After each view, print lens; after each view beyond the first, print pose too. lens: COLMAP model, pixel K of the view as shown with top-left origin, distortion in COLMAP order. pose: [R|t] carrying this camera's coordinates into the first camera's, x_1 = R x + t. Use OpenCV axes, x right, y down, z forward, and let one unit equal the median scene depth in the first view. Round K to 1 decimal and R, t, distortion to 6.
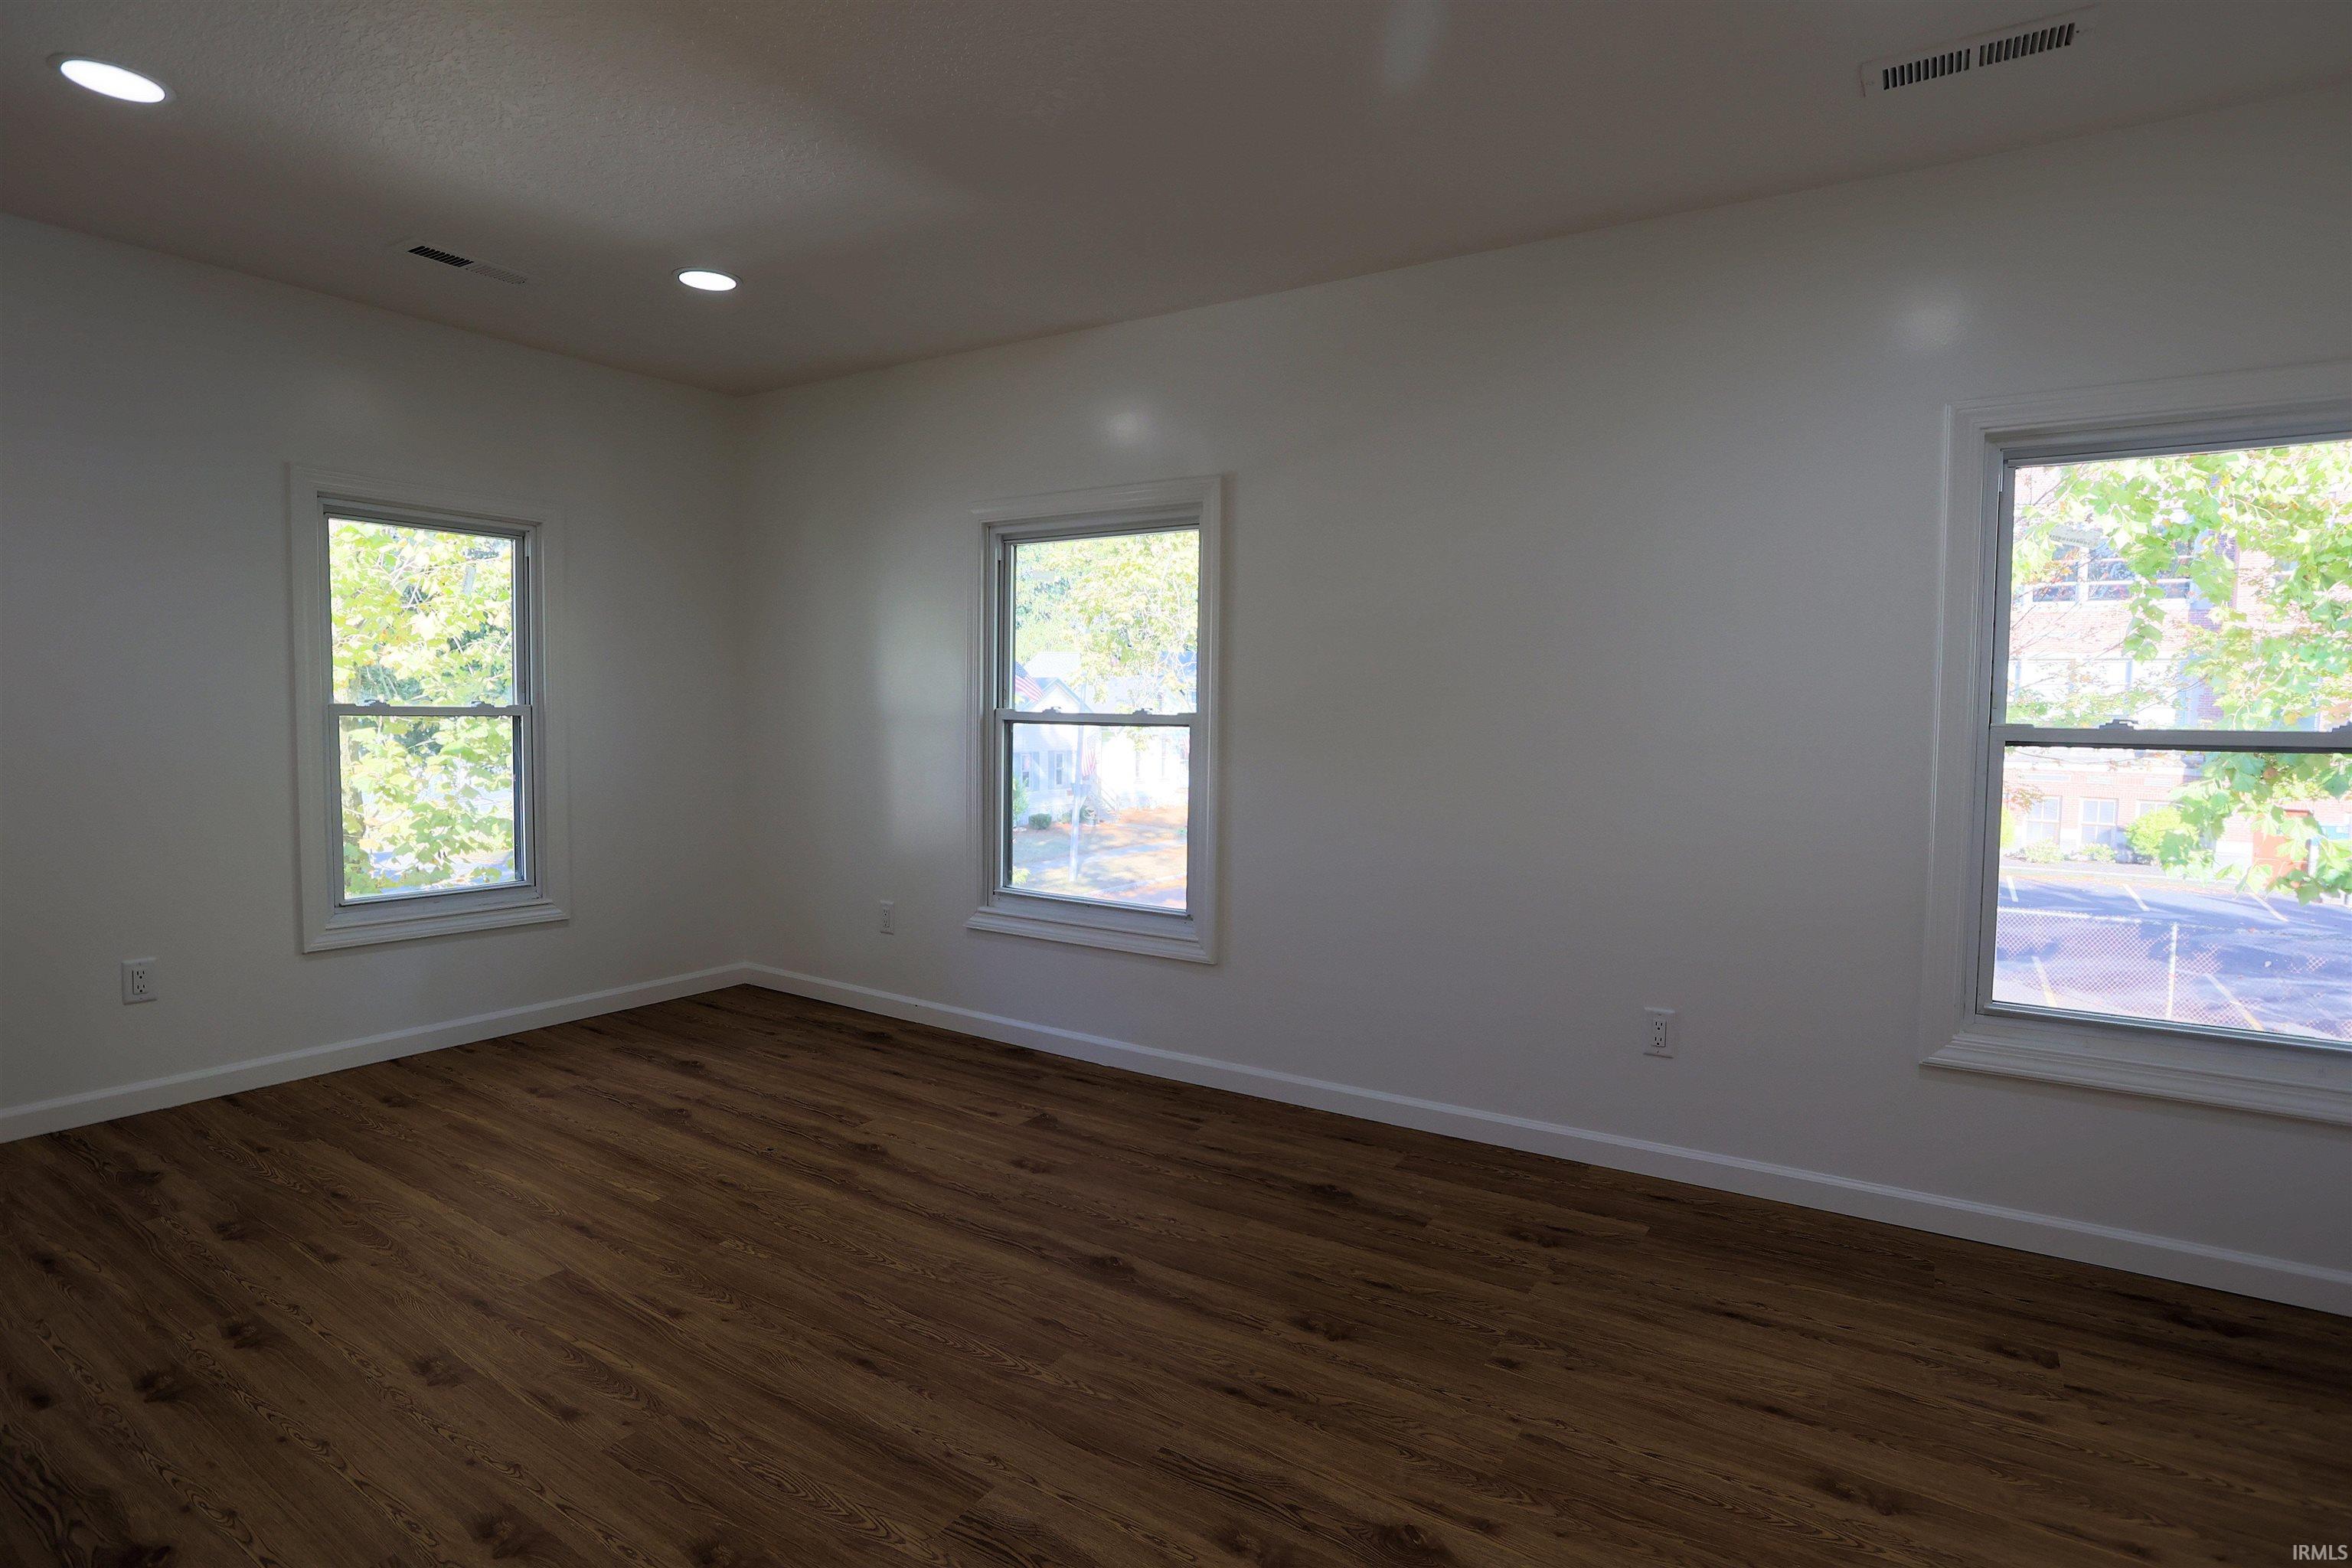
lens RADIAL K [[1194.2, 0, 1183.5], [0, 1194.2, 769.5], [0, 0, 1]] dist [-0.064259, 0.032087]
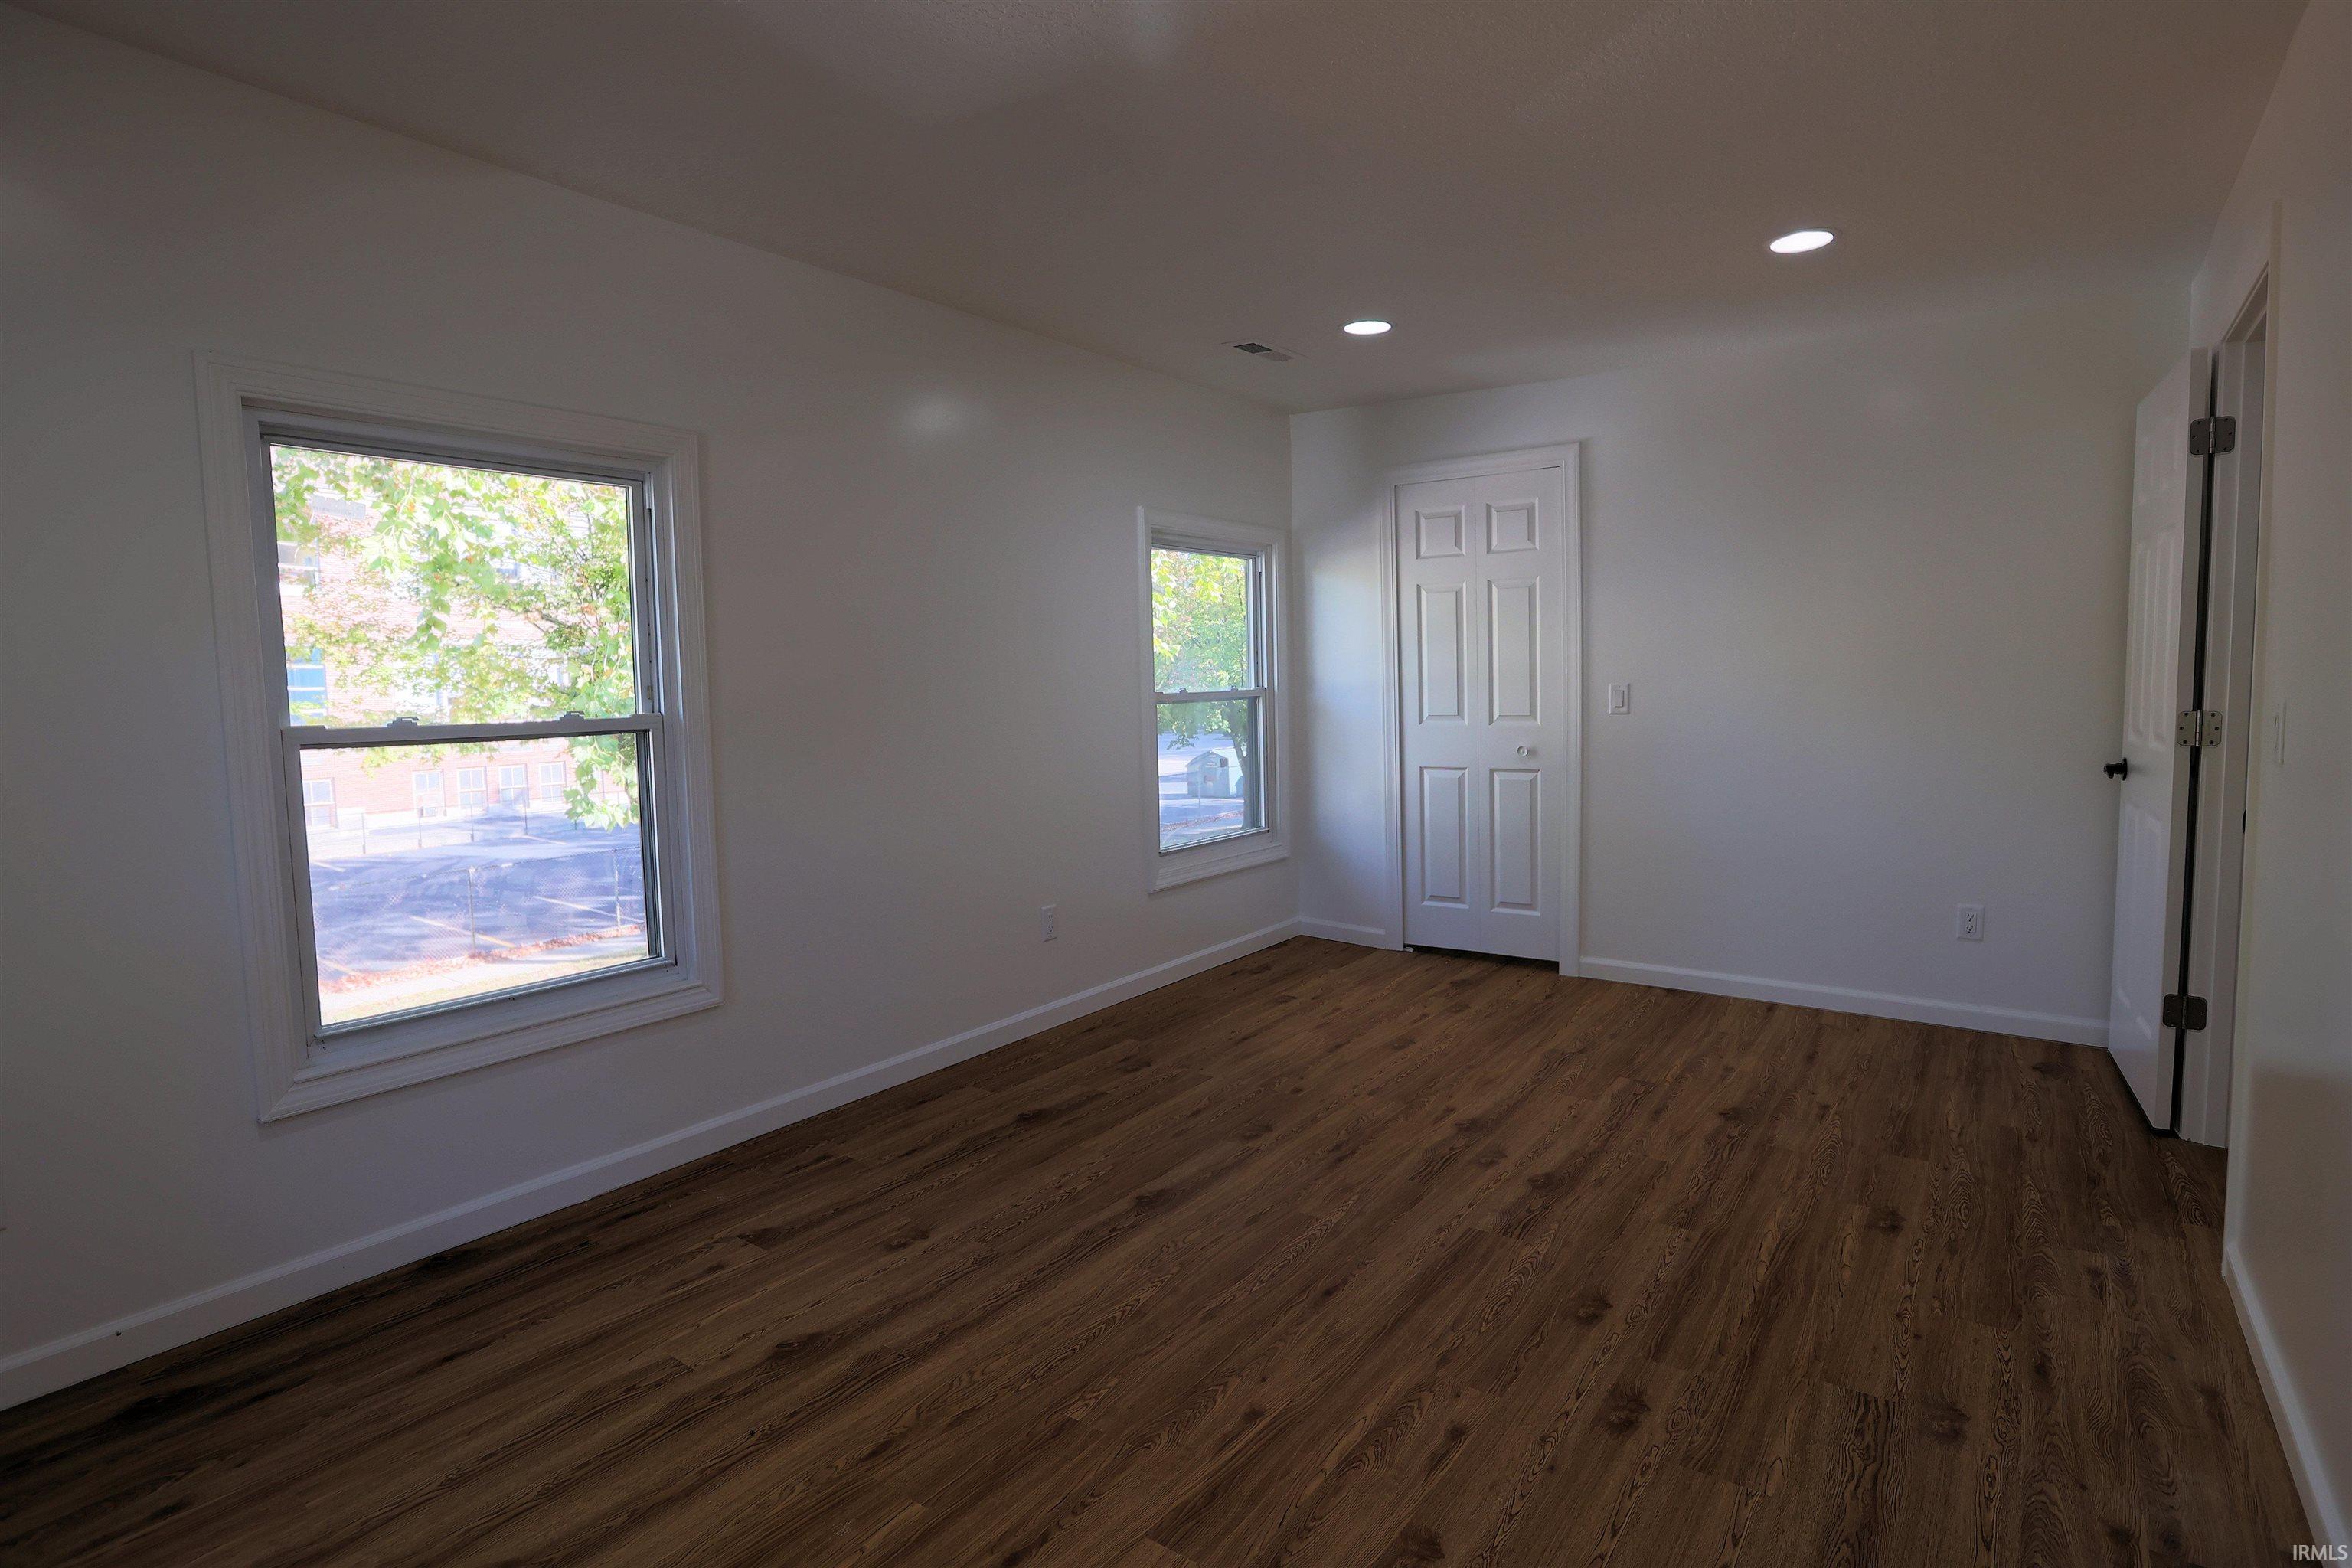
lens RADIAL K [[1194.2, 0, 1183.5], [0, 1194.2, 769.5], [0, 0, 1]] dist [-0.064259, 0.032087]
pose [[0.048792, -0.087871, 0.994936, -1.005325], [0.073297, 0.993752, 0.084172, -0.066225], [-0.996116, 0.068819, 0.054928, 0.778983]]
